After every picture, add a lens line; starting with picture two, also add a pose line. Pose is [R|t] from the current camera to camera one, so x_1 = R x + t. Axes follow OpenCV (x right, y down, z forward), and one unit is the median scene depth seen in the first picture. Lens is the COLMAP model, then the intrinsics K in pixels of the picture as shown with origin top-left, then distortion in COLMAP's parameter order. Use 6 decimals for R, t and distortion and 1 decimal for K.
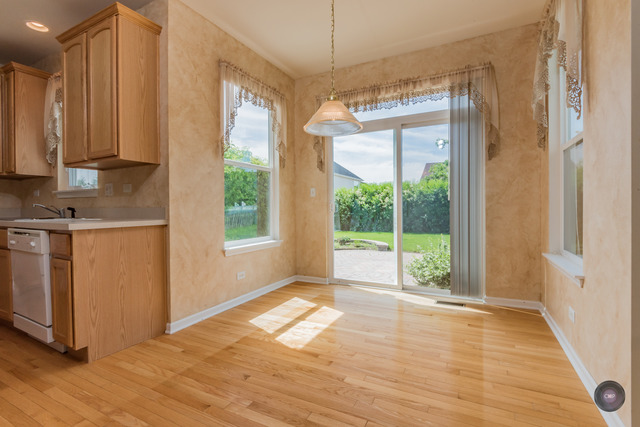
lens RADIAL K [[293.8, 0, 338.4], [0, 293.8, 212.3], [0, 0, 1]] dist [-0.014692, -0.000379]
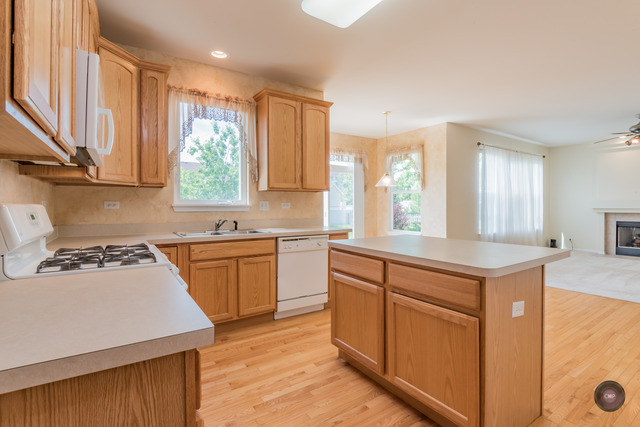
lens RADIAL K [[307.2, 0, 319.6], [0, 307.2, 203.9], [0, 0, 1]] dist [0.000093, -0.020042]
pose [[0.513715, 0.010691, 0.857894, -1.644548], [0.006891, 0.999839, -0.016586, -0.056126], [-0.857933, 0.014432, 0.513558, 0.077874]]
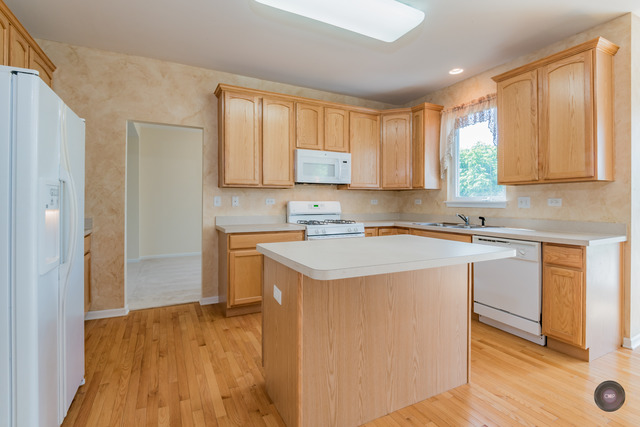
lens RADIAL K [[307.2, 0, 319.6], [0, 307.2, 203.9], [0, 0, 1]] dist [0.000093, -0.020042]
pose [[0.785453, 0.010310, -0.618835, -0.608476], [-0.013665, 0.999906, -0.000686, -0.055091], [0.618770, 0.008995, 0.785520, -0.368904]]
